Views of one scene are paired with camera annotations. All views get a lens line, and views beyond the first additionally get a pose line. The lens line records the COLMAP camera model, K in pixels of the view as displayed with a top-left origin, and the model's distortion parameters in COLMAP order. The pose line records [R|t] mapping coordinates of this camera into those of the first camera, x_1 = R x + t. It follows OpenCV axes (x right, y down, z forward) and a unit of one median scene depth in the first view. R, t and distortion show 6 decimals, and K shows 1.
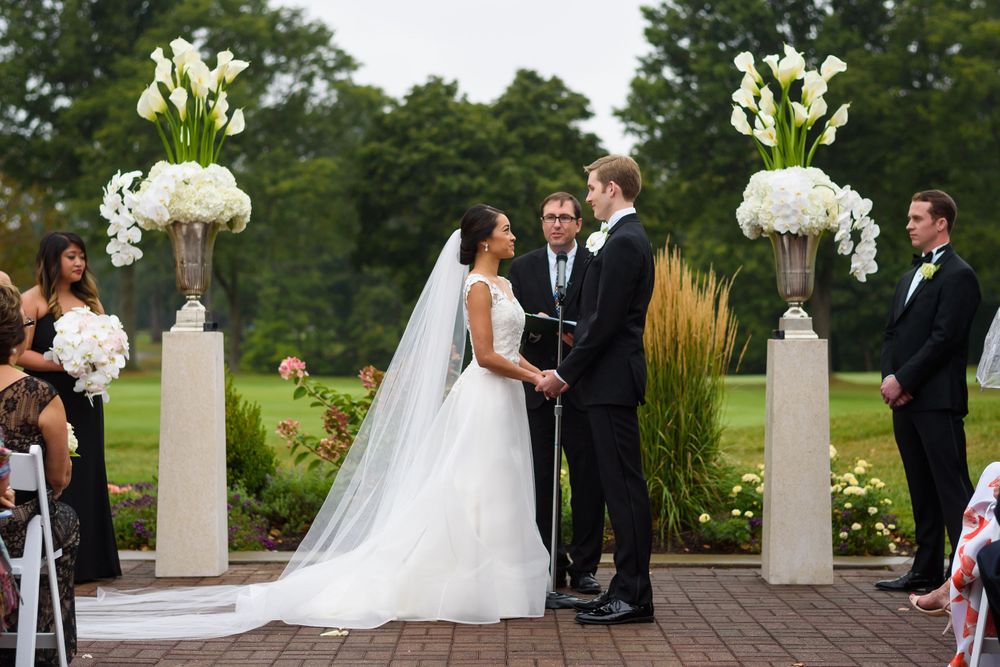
lens RADIAL K [[1686.7, 0, 497.7], [0, 1686.7, 293.6], [0, 0, 1]] dist [0.102893, -0.017992]
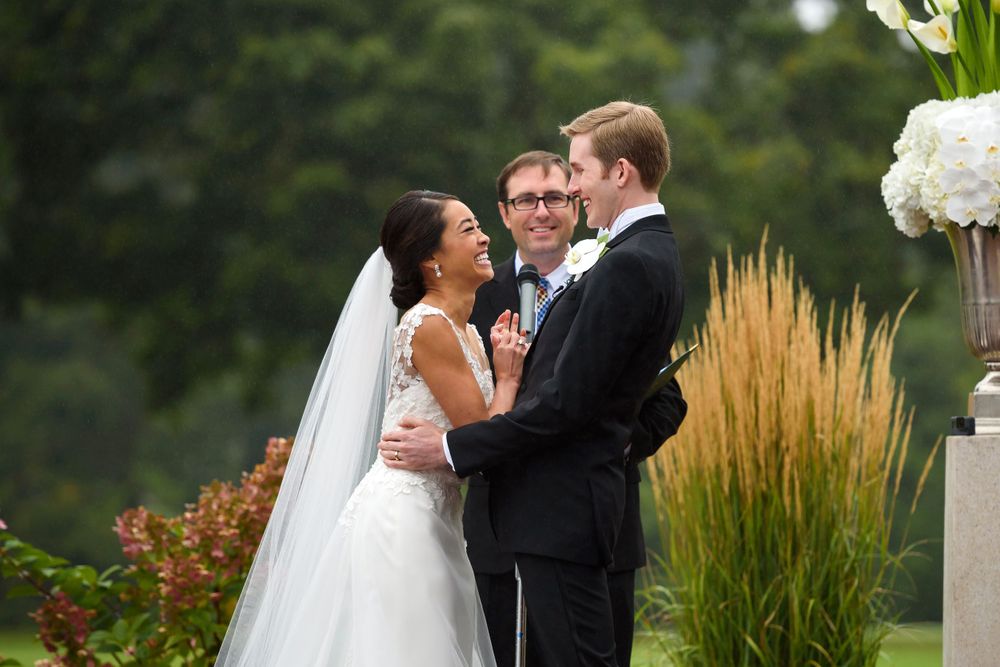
lens RADIAL K [[5076.2, 0, 580.6], [0, 5076.2, 362.8], [0, 0, 1]] dist [0.932729, 5.053554]
pose [[0.999530, -0.006427, 0.029975, 0.005554], [0.006534, 0.999973, -0.003477, 0.008525], [-0.029952, 0.003672, 0.999545, -0.446534]]
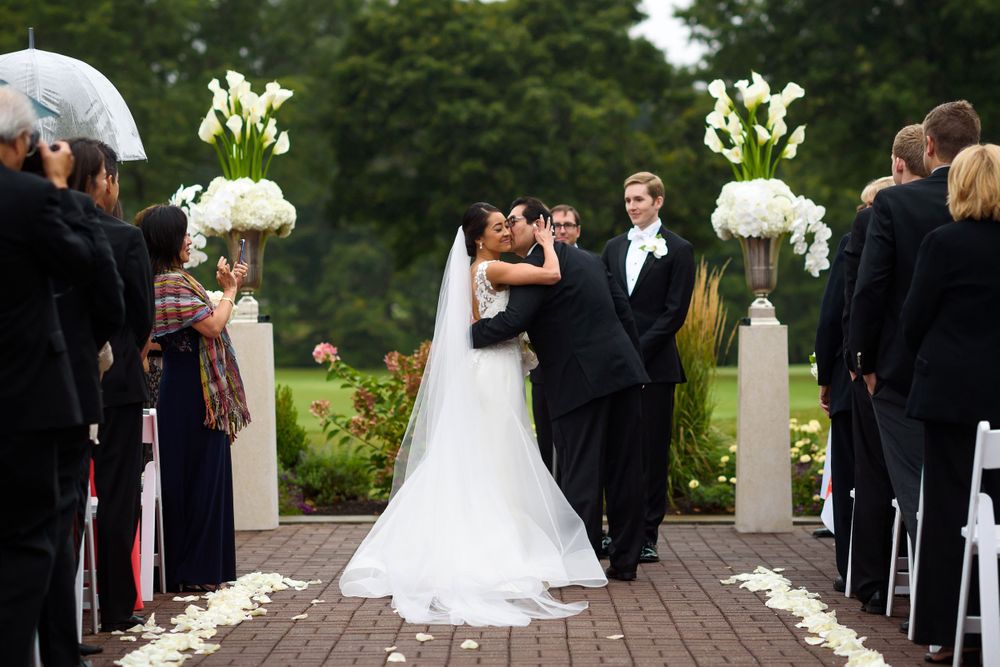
lens RADIAL K [[2330.0, 0, 515.4], [0, 2330.0, 303.1], [0, 0, 1]] dist [0.380070, -0.873601]
pose [[0.999967, -0.007441, -0.003182, 0.009142], [0.007507, 0.999740, 0.021515, -0.021631], [0.003021, -0.021538, 0.999763, -0.542076]]
